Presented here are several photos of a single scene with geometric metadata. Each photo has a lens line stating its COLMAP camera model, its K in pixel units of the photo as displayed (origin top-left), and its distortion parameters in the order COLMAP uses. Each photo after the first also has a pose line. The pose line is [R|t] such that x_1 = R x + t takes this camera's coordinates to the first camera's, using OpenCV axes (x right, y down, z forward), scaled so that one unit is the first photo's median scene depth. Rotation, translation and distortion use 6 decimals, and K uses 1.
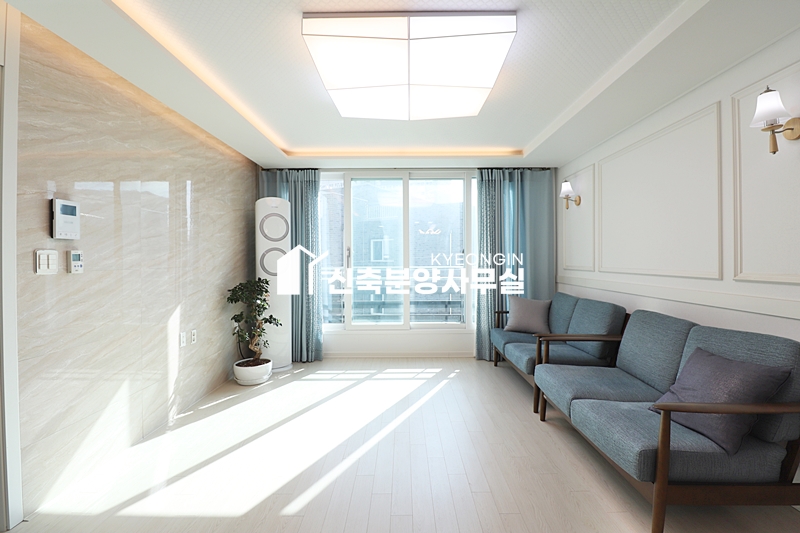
lens RADIAL K [[372.5, 0, 403.7], [0, 372.5, 260.9], [0, 0, 1]] dist [-0.009619, -0.002959]
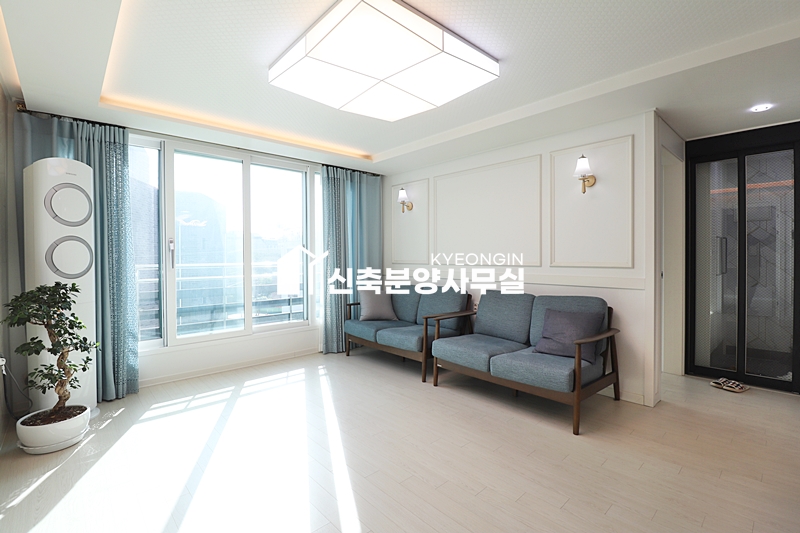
lens RADIAL K [[372.5, 0, 411.7], [0, 372.5, 262.3], [0, 0, 1]] dist [-0.009619, -0.002959]
pose [[0.728768, -0.010437, 0.684682, -0.323244], [0.004427, 0.999935, 0.010532, 0.006431], [-0.684747, -0.004644, 0.728766, 0.103371]]
